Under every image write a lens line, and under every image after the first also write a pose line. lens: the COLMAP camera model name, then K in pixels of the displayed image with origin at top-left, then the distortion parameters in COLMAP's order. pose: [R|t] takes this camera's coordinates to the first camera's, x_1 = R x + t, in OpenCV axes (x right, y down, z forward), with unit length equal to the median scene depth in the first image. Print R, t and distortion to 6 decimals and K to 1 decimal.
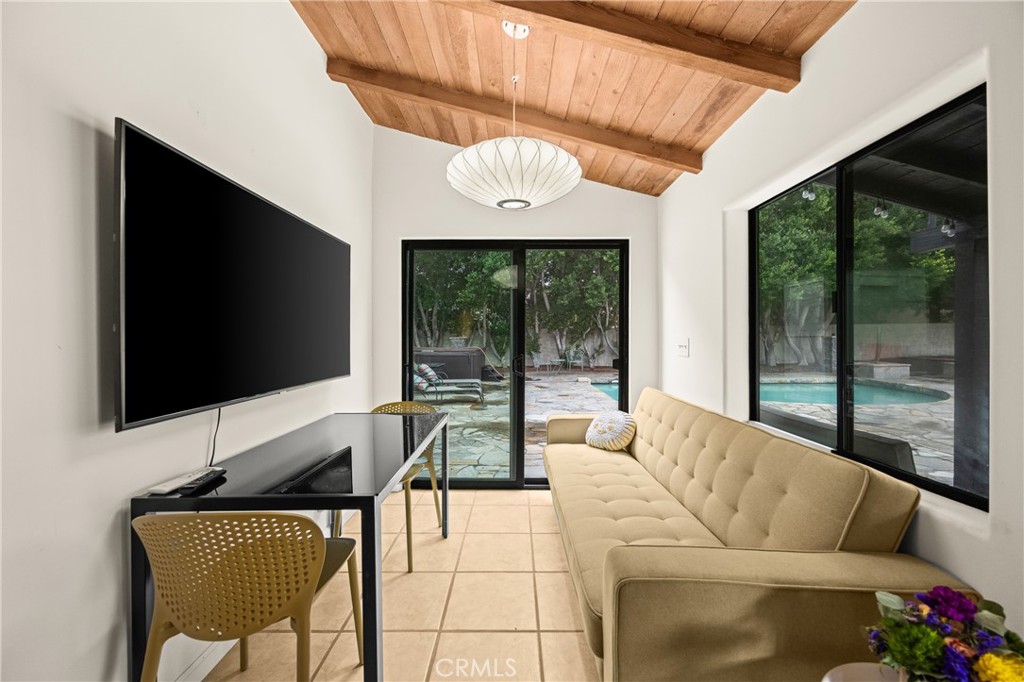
lens RADIAL K [[393.6, 0, 510.3], [0, 393.6, 341.9], [0, 0, 1]] dist [0.003196, 0.000075]
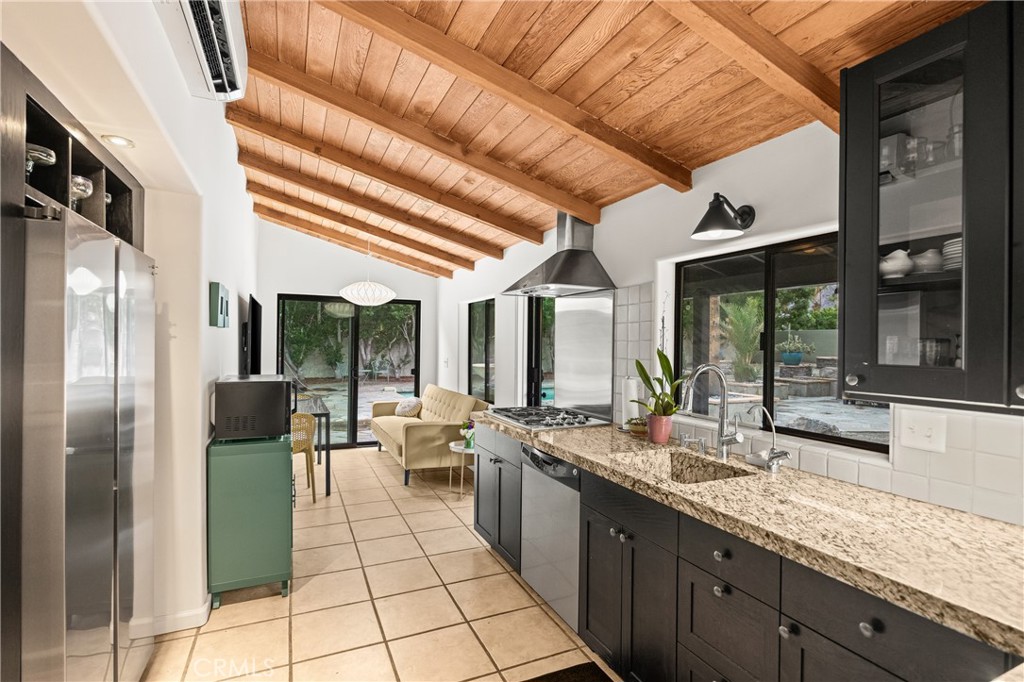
lens RADIAL K [[479.2, 0, 511.6], [0, 479.2, 347.4], [0, 0, 1]] dist [0.000900, 0.000020]
pose [[0.905237, 0.010380, 0.424780, -0.057405], [-0.009520, 0.999946, -0.004148, -0.011108], [-0.424800, -0.000289, 0.905287, -0.266262]]
